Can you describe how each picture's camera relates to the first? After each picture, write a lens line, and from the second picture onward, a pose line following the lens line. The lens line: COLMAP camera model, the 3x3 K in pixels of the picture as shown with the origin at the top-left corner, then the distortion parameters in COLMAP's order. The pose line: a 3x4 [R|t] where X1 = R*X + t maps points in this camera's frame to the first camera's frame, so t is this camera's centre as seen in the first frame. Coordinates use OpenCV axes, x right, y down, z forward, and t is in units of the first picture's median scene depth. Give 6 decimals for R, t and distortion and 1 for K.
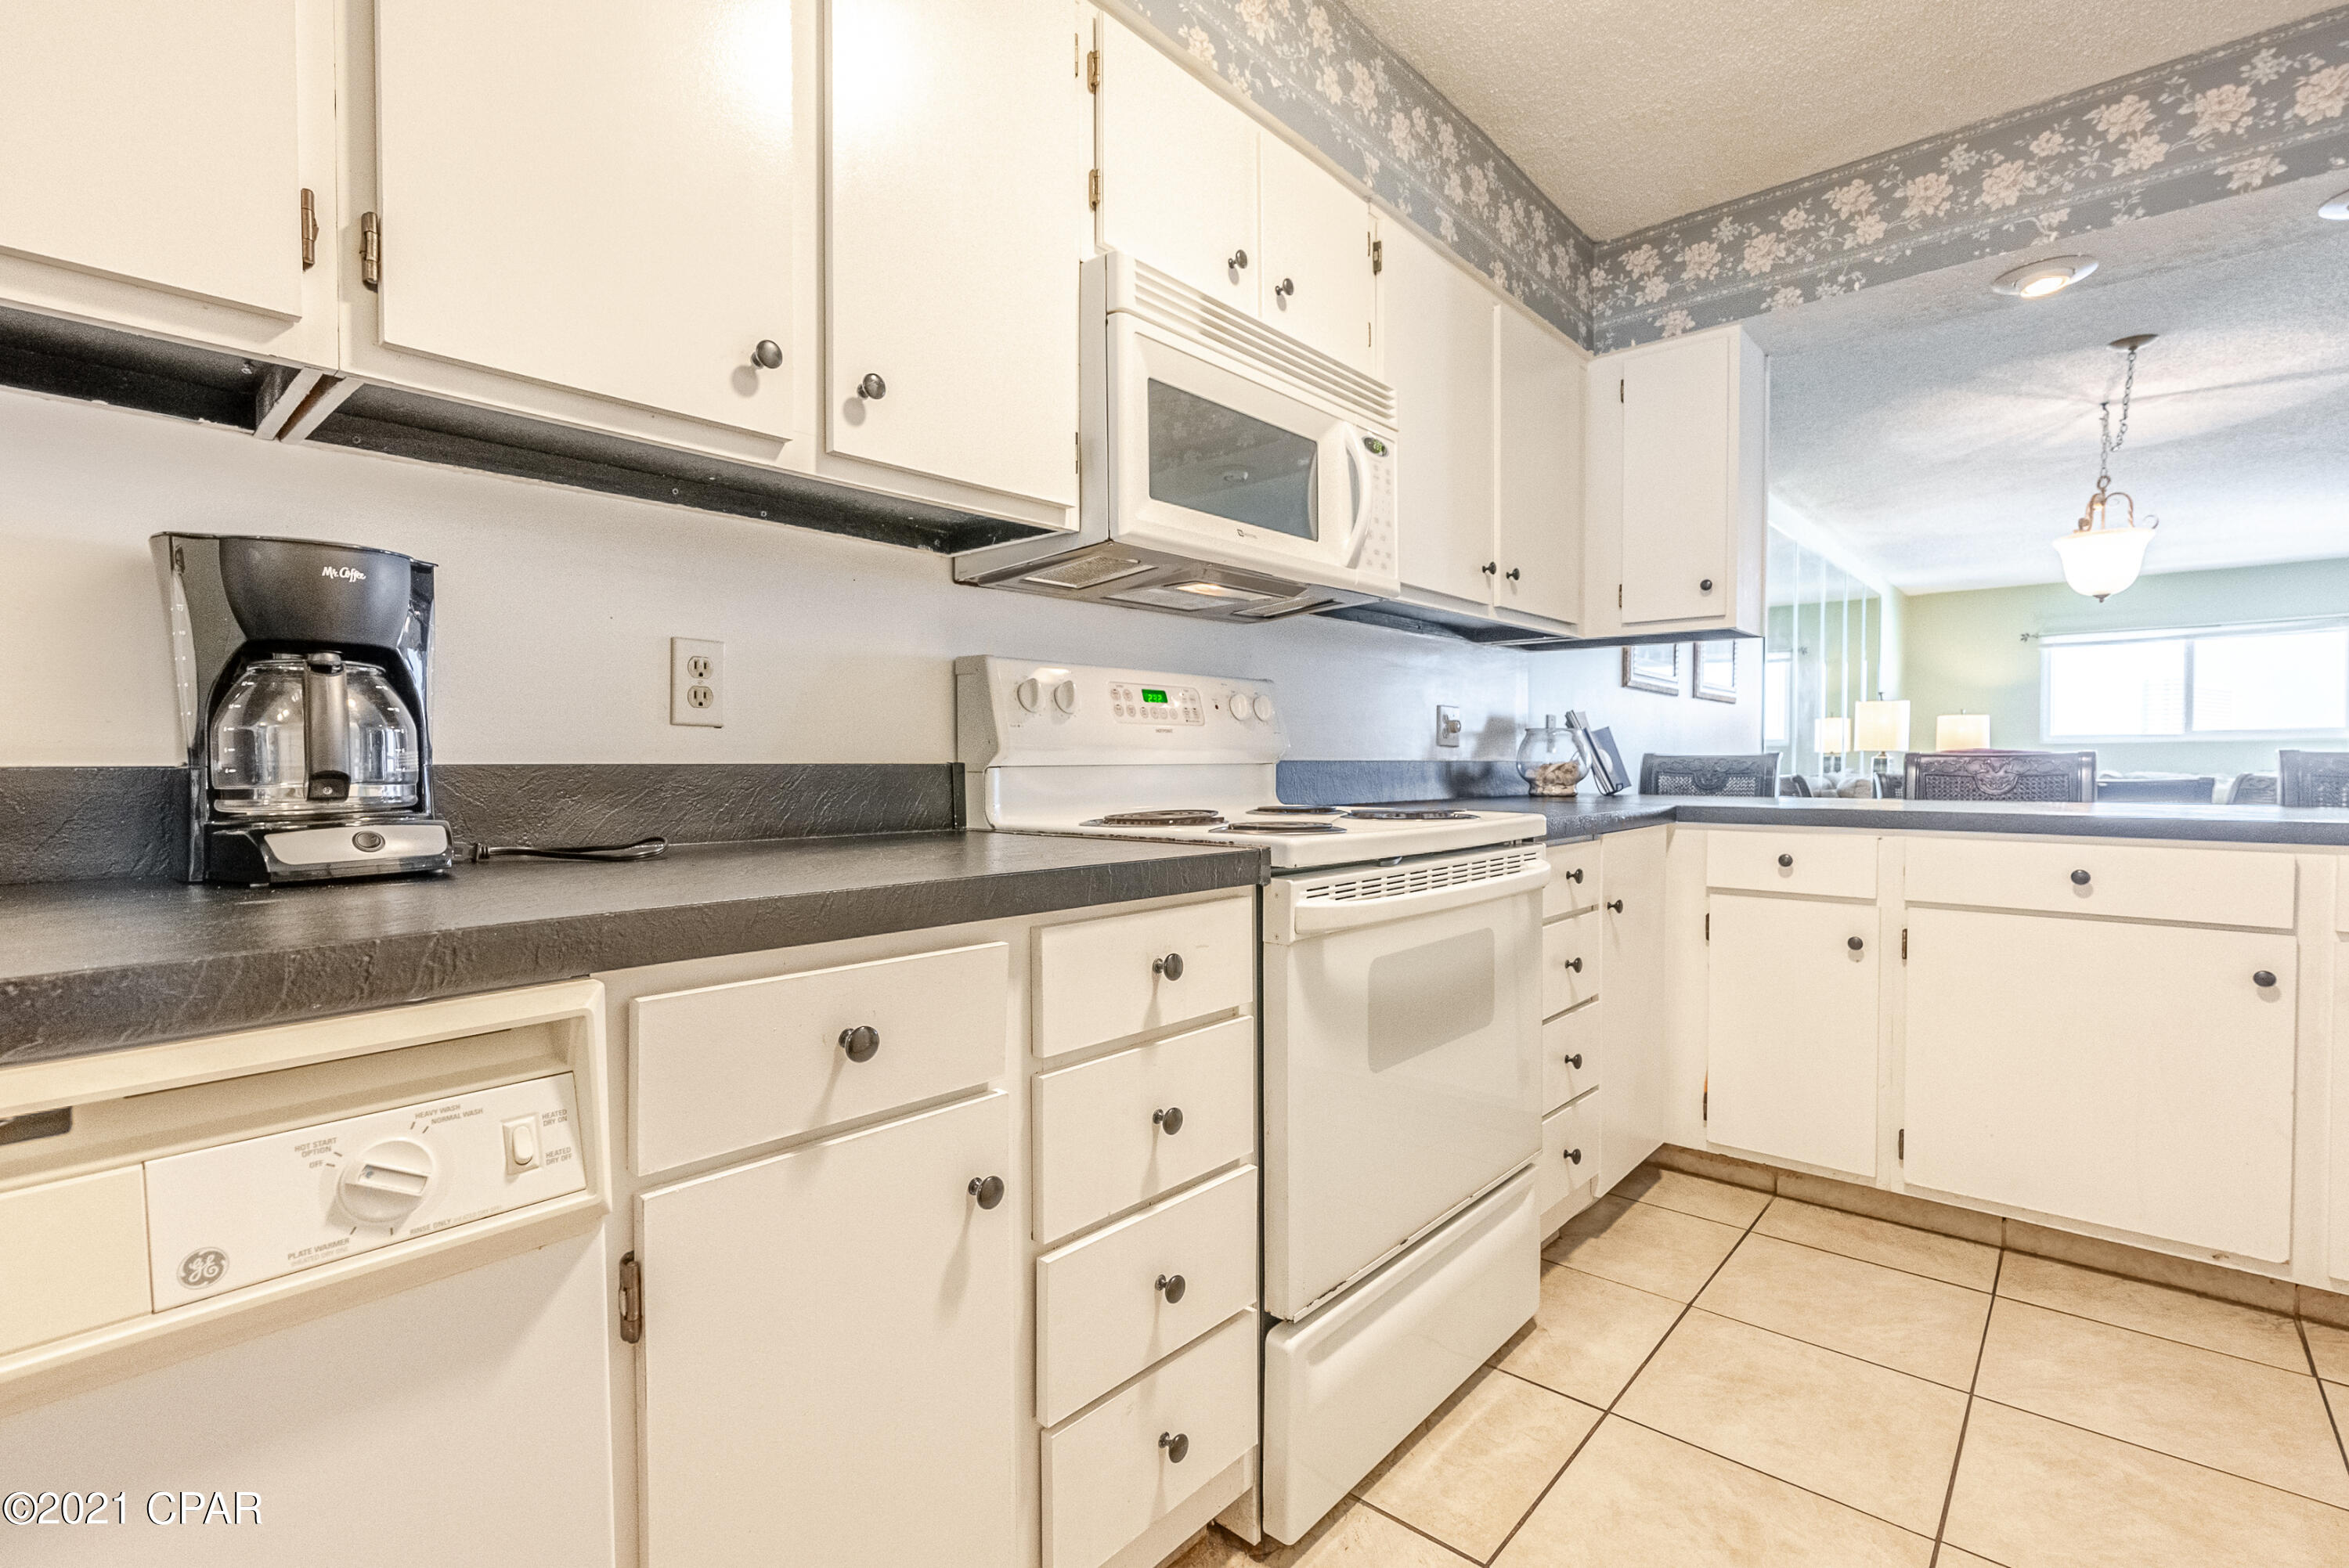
lens RADIAL K [[1067.9, 0, 1182.9], [0, 1067.9, 781.5], [0, 0, 1]] dist [-0.006516, 0.000168]
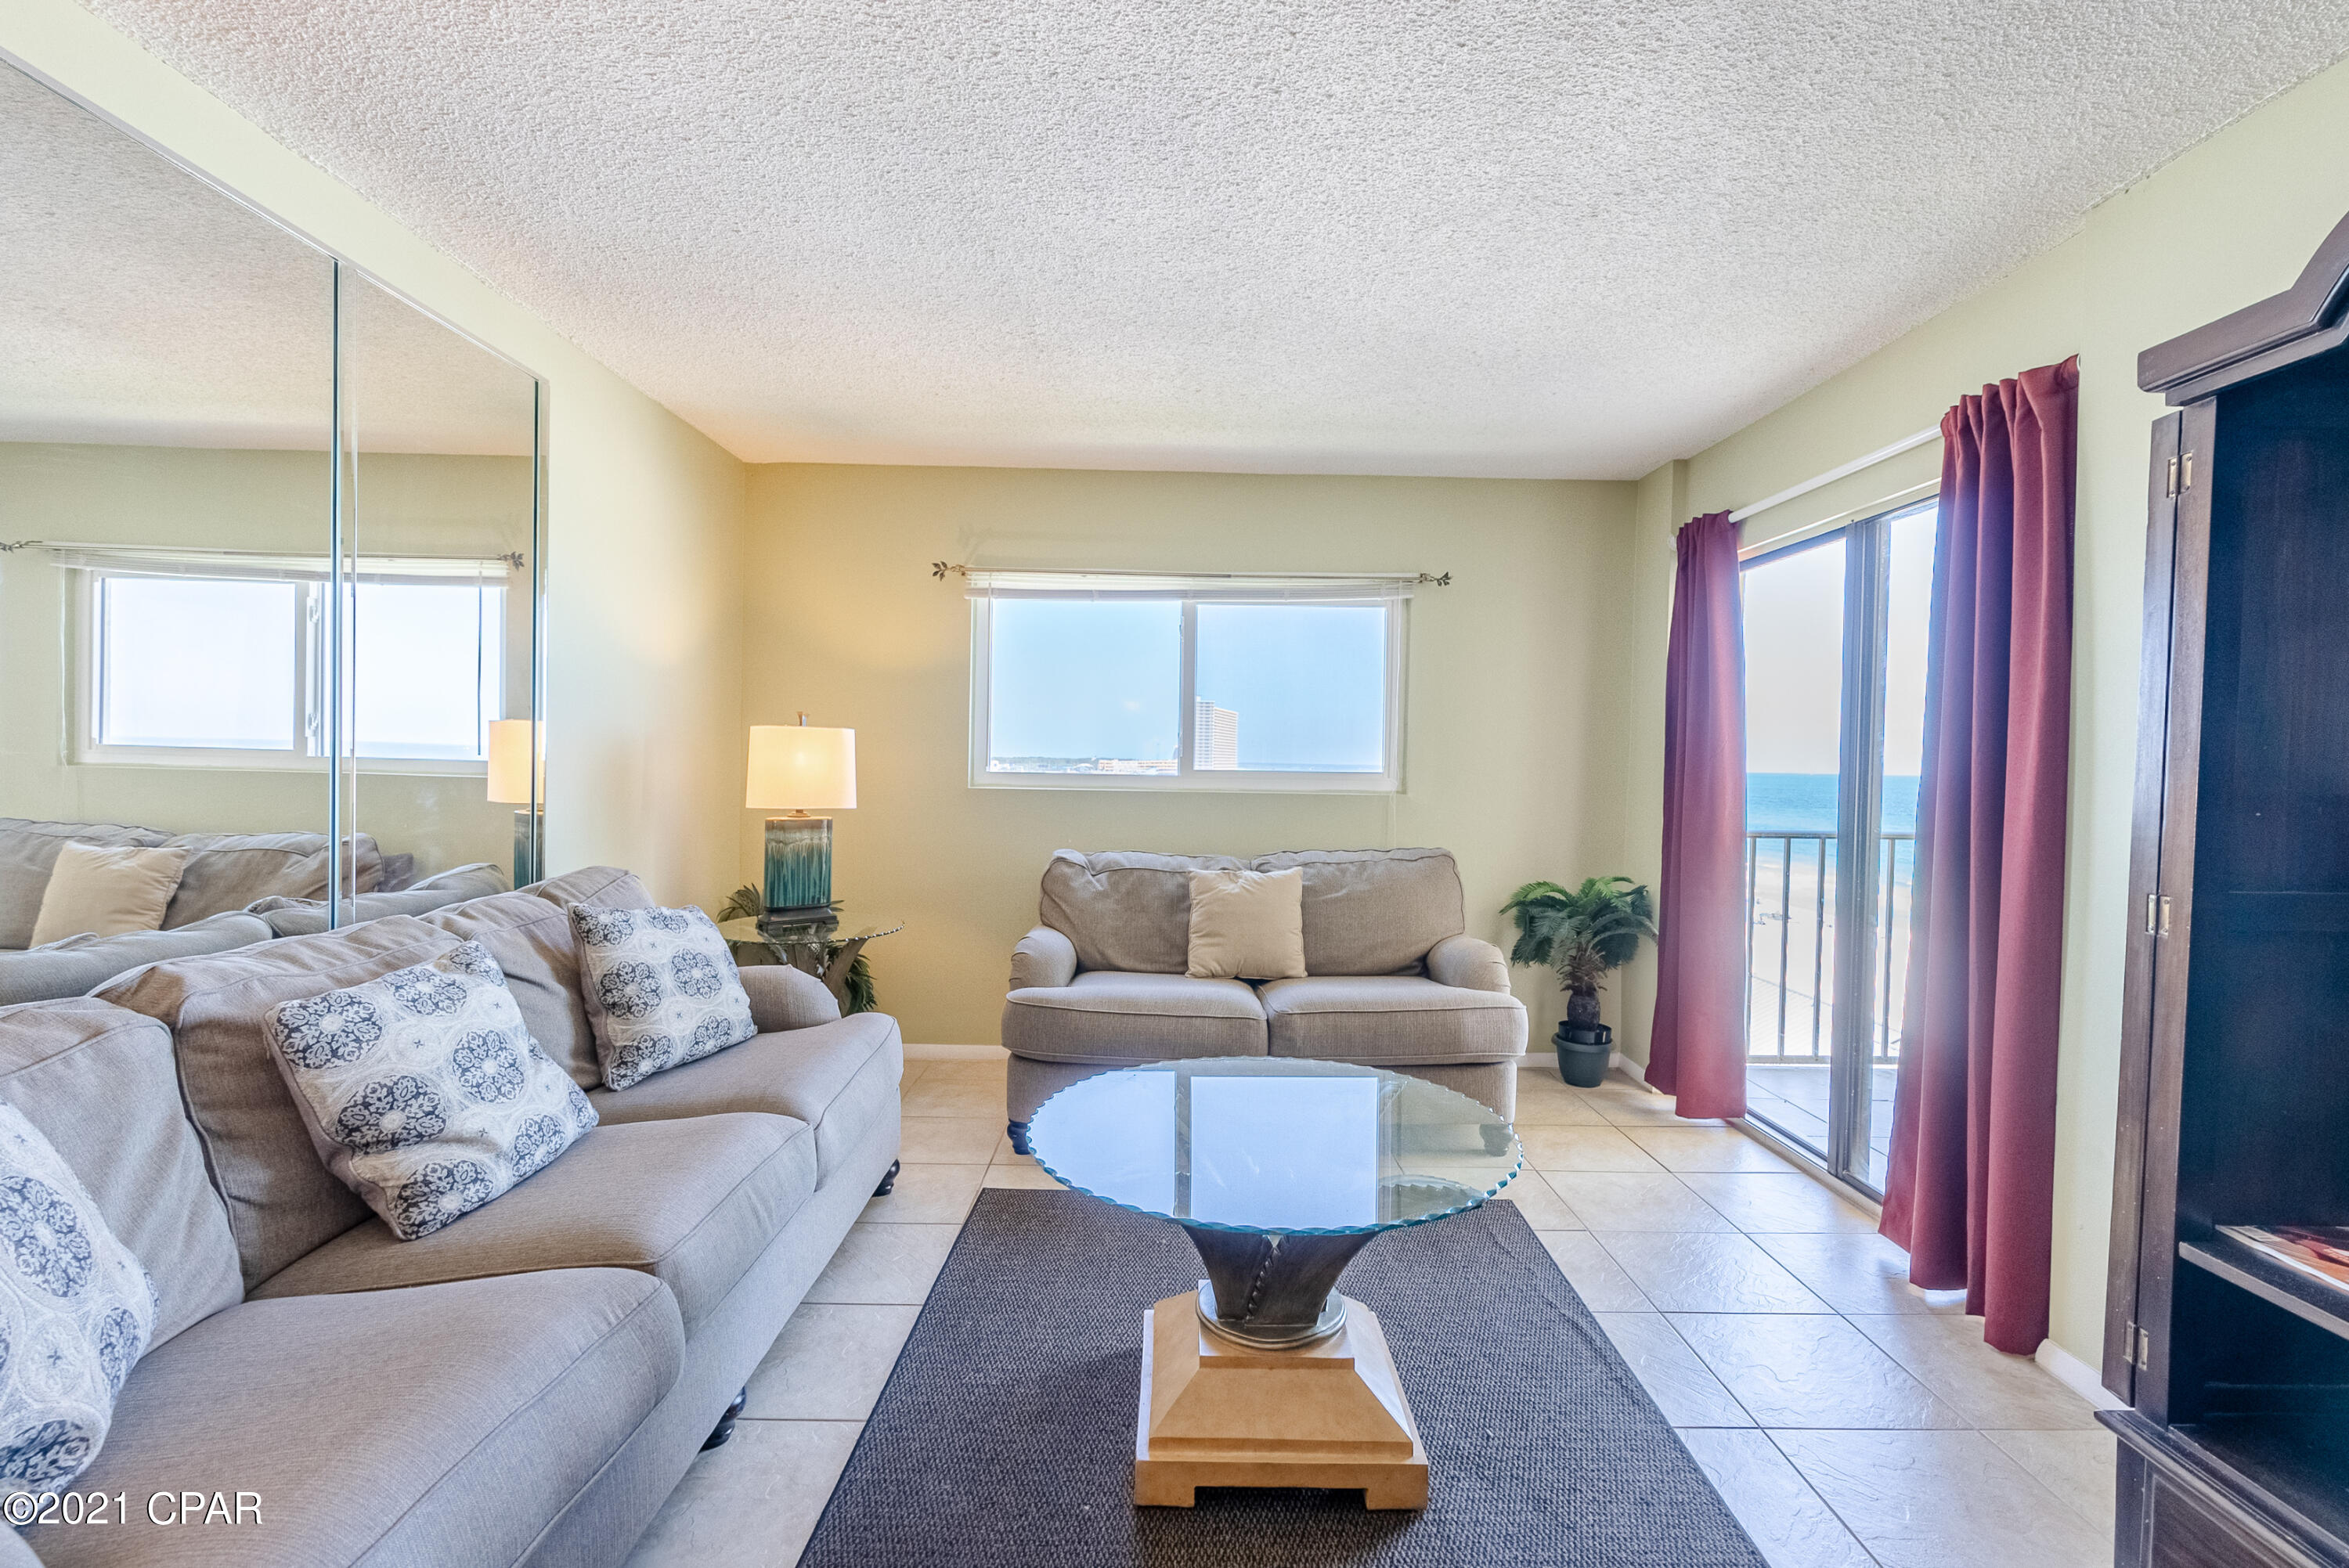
lens RADIAL K [[1058.1, 0, 1196.6], [0, 1058.1, 783.3], [0, 0, 1]] dist [-0.006188, 0.000688]
pose [[0.737556, 0.002276, 0.675282, 2.379046], [-0.008165, 0.999951, 0.005548, -0.181059], [-0.675237, -0.009605, 0.737538, 2.436228]]
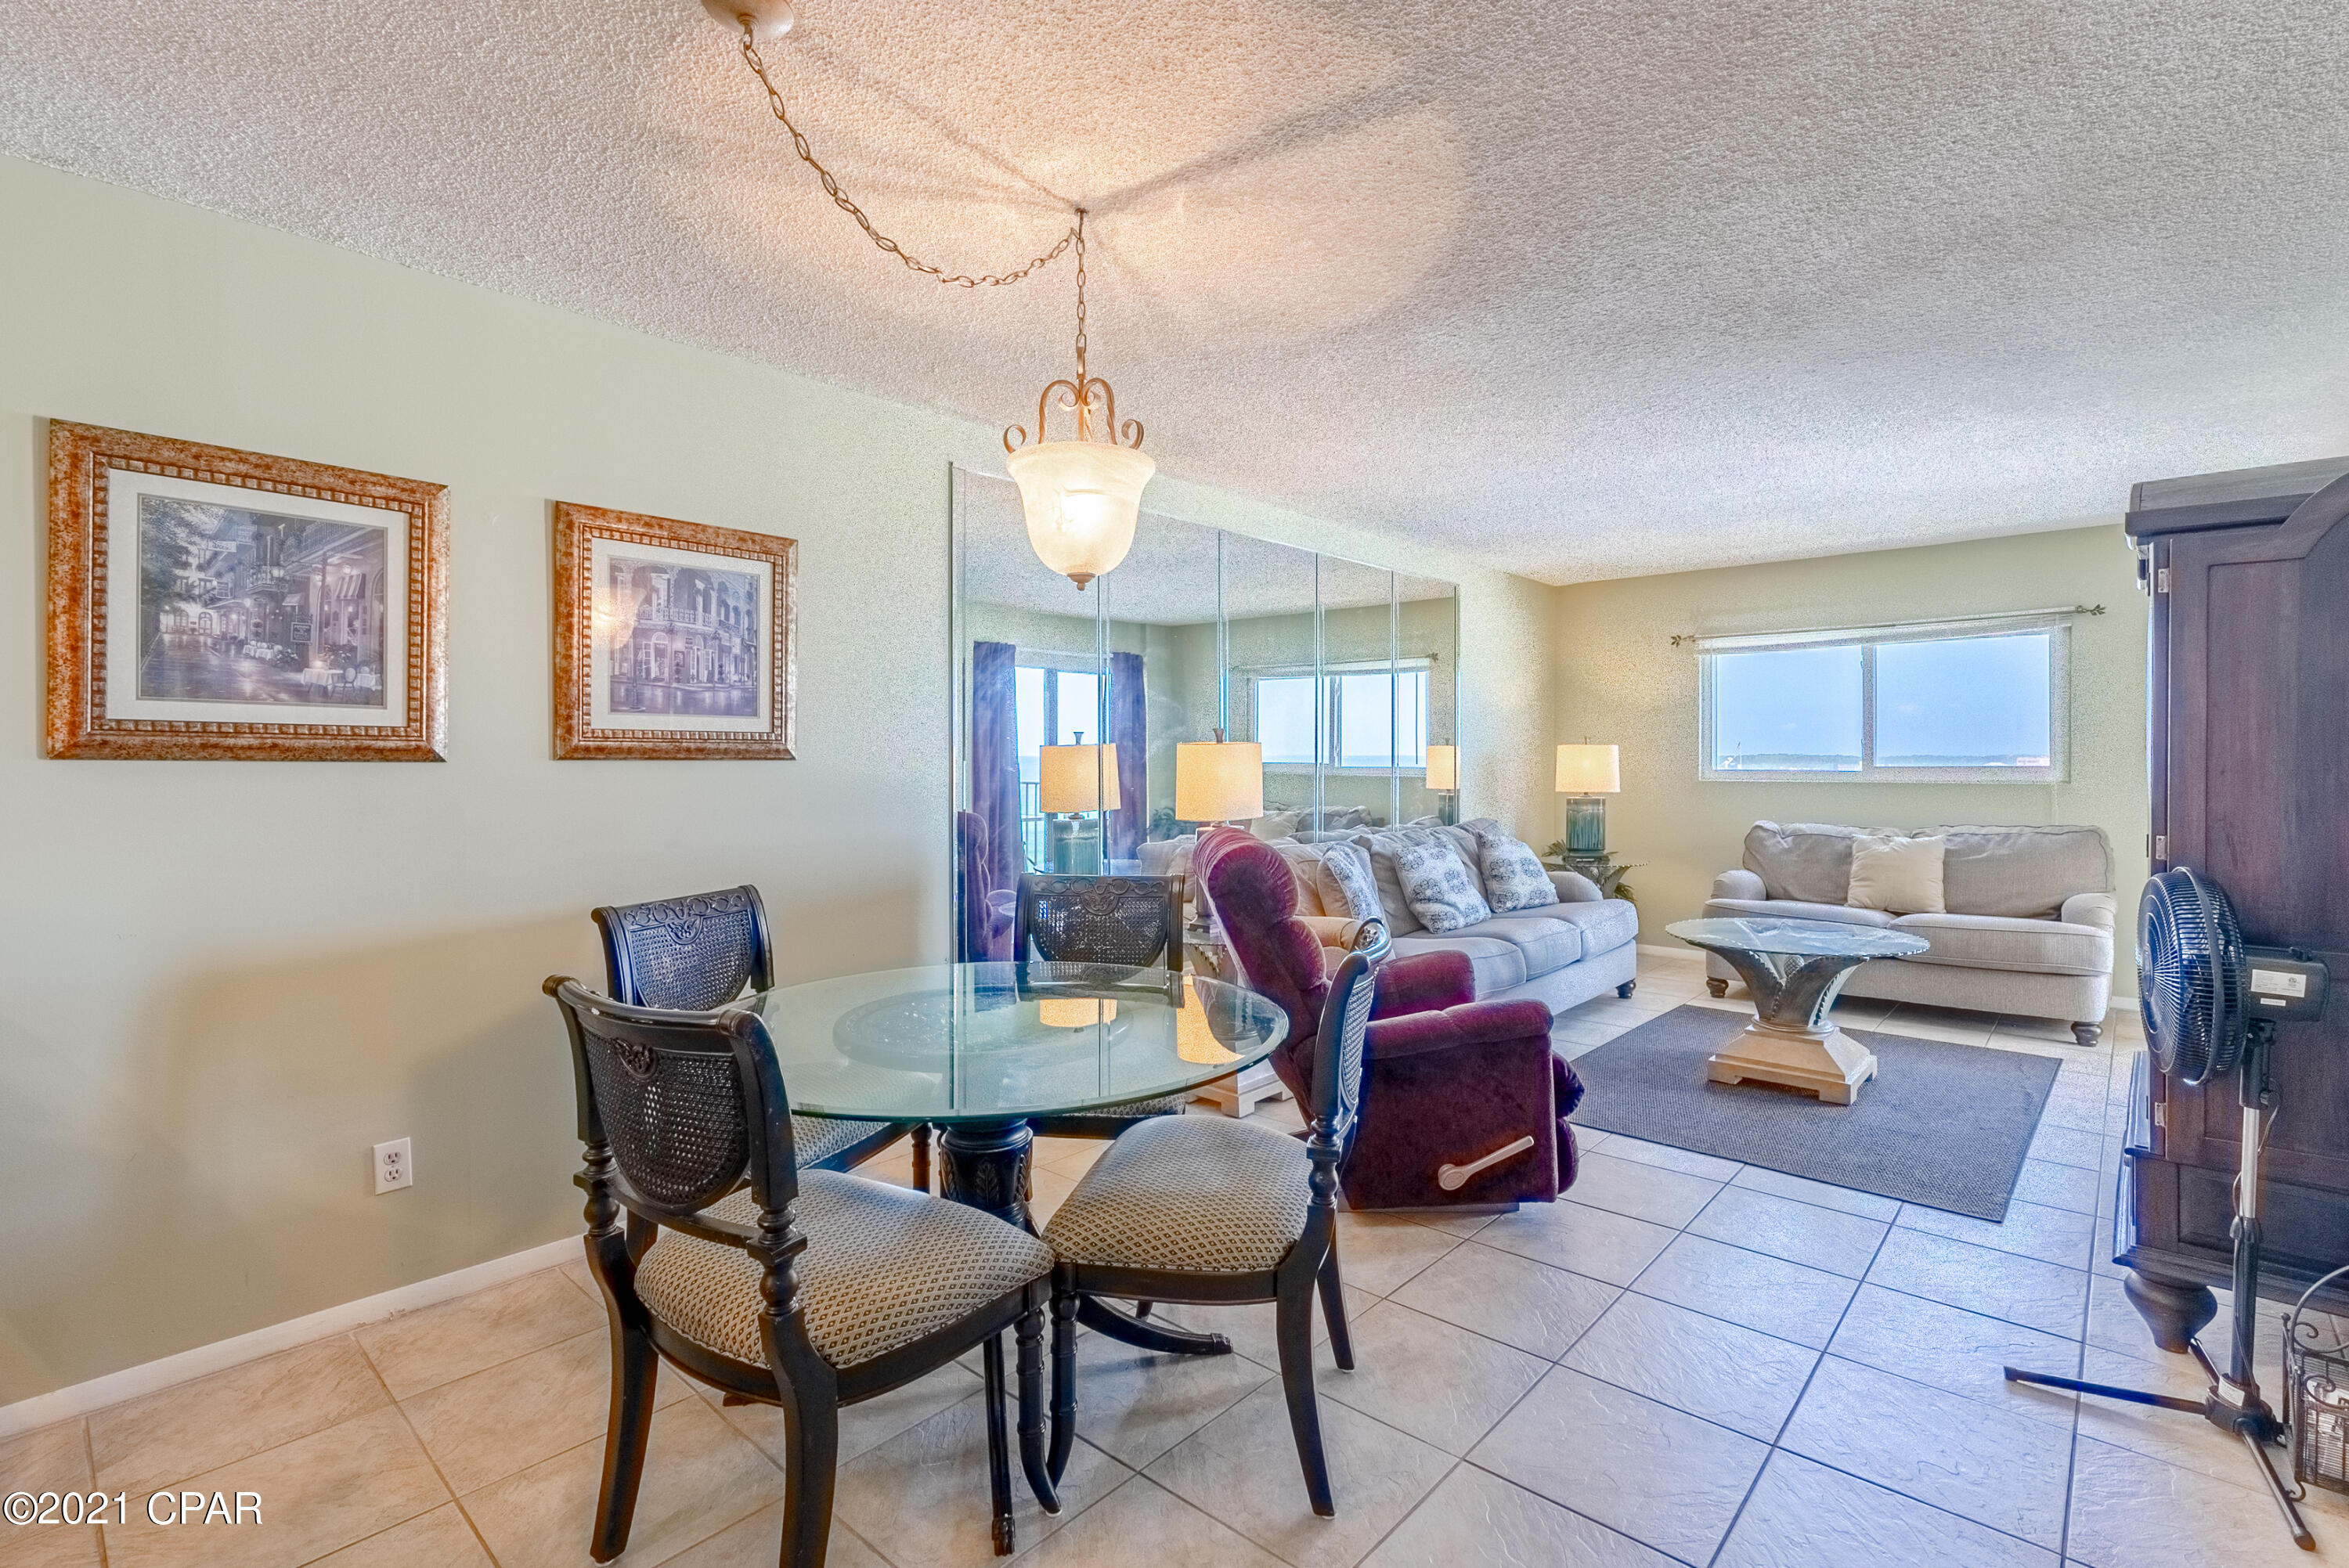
lens RADIAL K [[1079.1, 0, 1185.8], [0, 1079.1, 765.2], [0, 0, 1]] dist [-0.004209, 0.000589]
pose [[0.999949, 0.000624, -0.010066, 1.937530], [-0.000750, 0.999921, -0.012532, -0.160684], [0.010057, 0.012539, 0.999871, 0.993211]]
